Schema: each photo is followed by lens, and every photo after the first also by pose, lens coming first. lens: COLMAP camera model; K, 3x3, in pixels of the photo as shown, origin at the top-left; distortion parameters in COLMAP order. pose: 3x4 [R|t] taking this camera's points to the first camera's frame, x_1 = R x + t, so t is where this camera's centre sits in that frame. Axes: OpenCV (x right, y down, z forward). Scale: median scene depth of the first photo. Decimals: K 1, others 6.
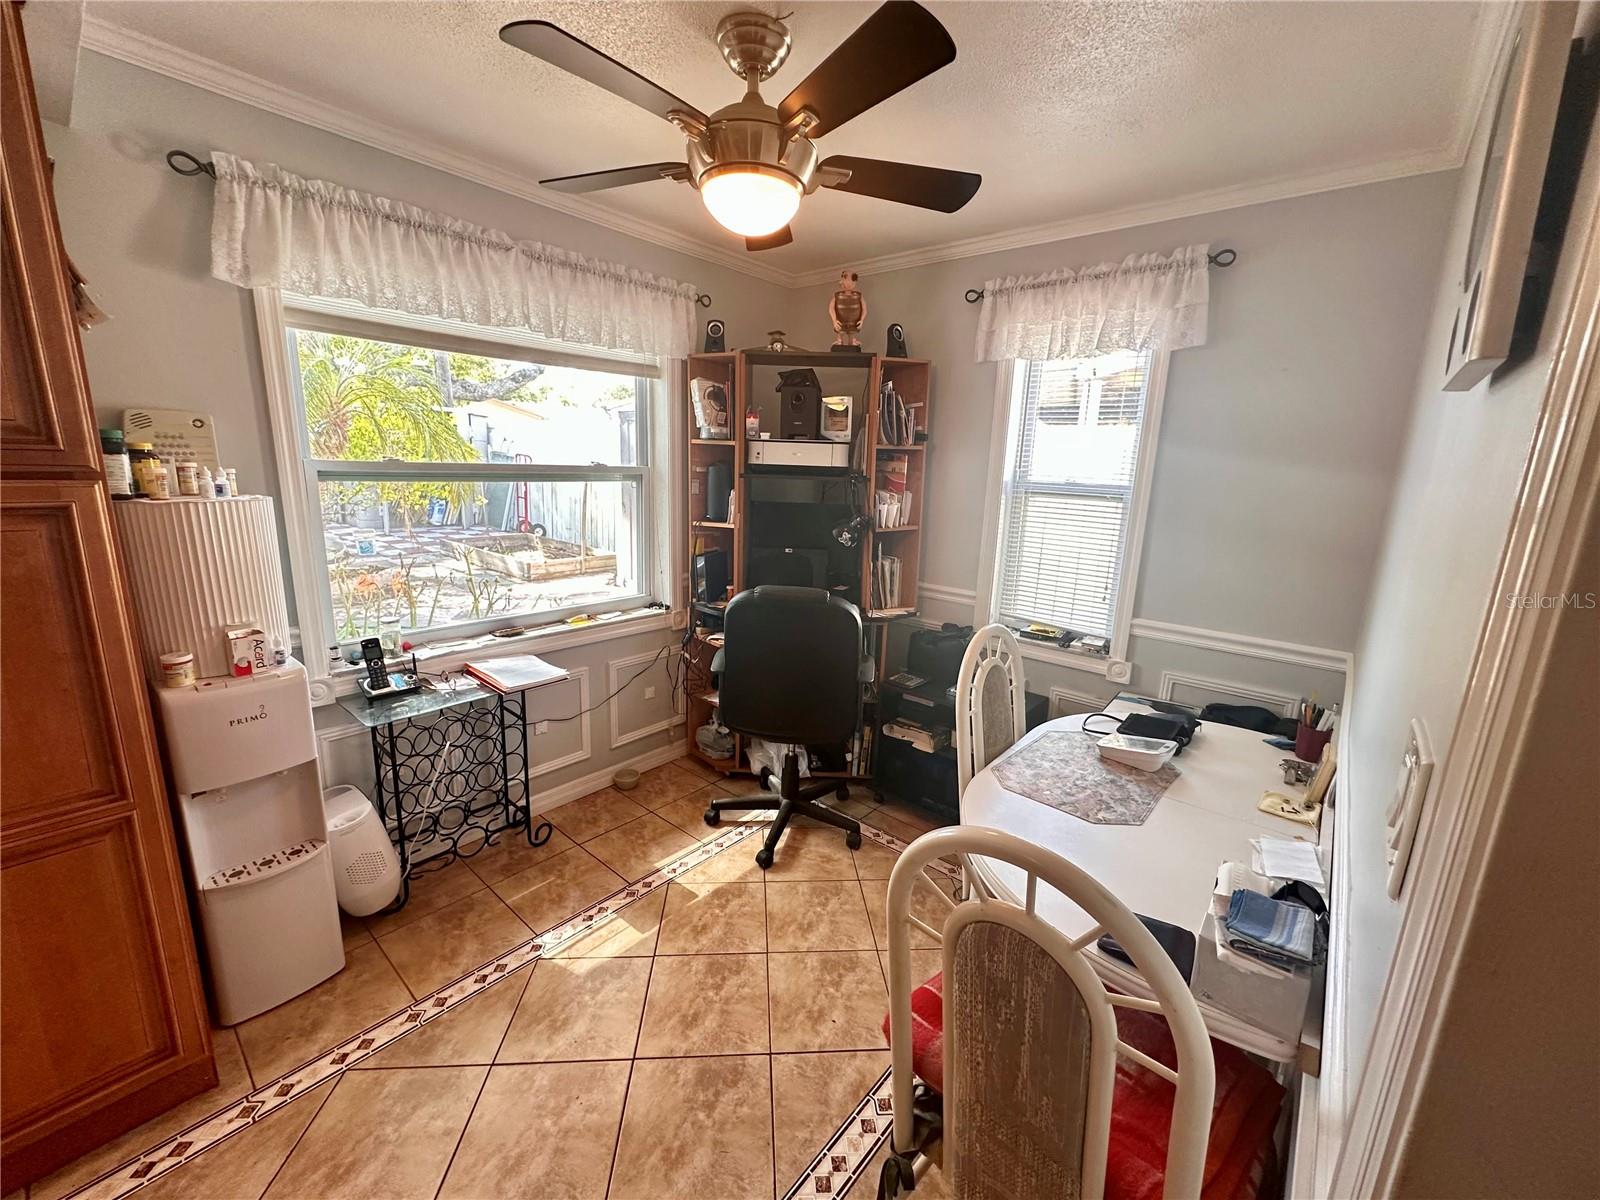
lens RADIAL K [[636.9, 0, 815.4], [0, 636.9, 577.1], [0, 0, 1]] dist [-0.003256, 0.000754]
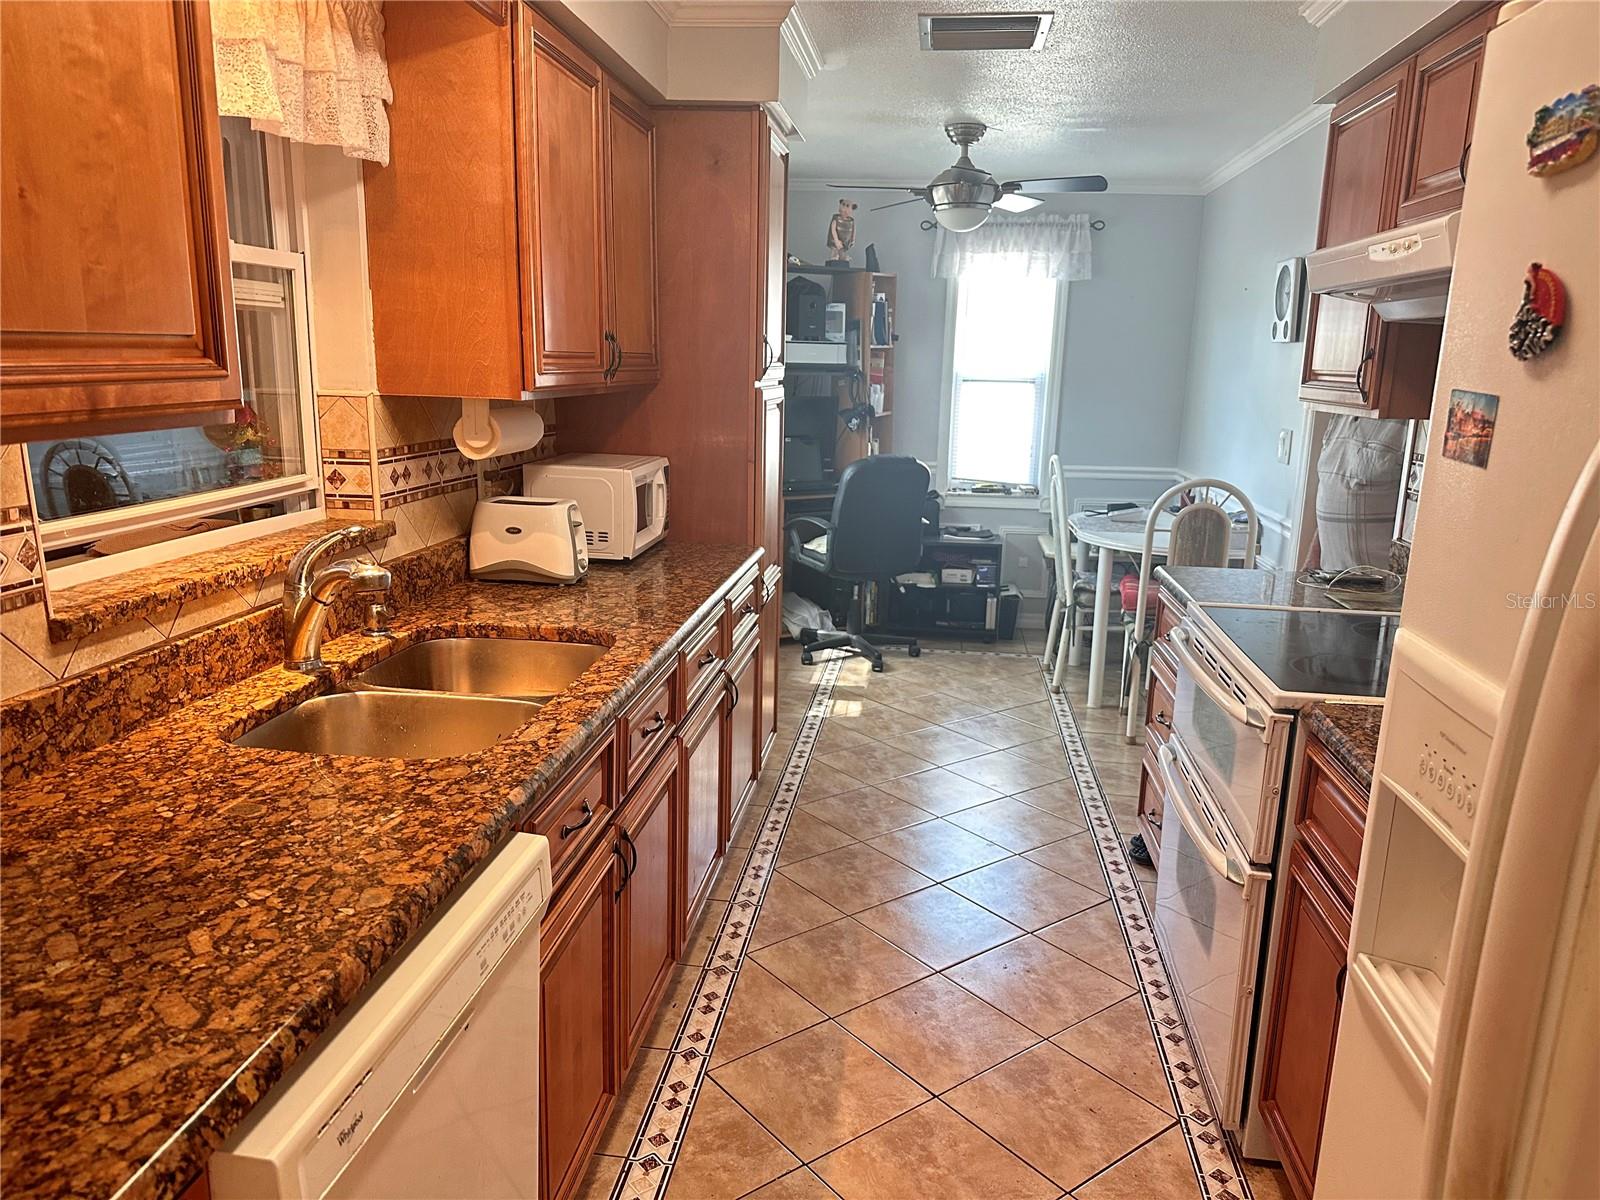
lens RADIAL K [[1116.3, 0, 799.1], [0, 1116.3, 601.6], [0, 0, 1]] dist [-0.004224, -0.001486]
pose [[0.841264, -0.136302, 0.523159, -1.429608], [0.106356, 0.990511, 0.087039, 0.093434], [-0.530059, -0.017582, 0.847778, -0.886252]]
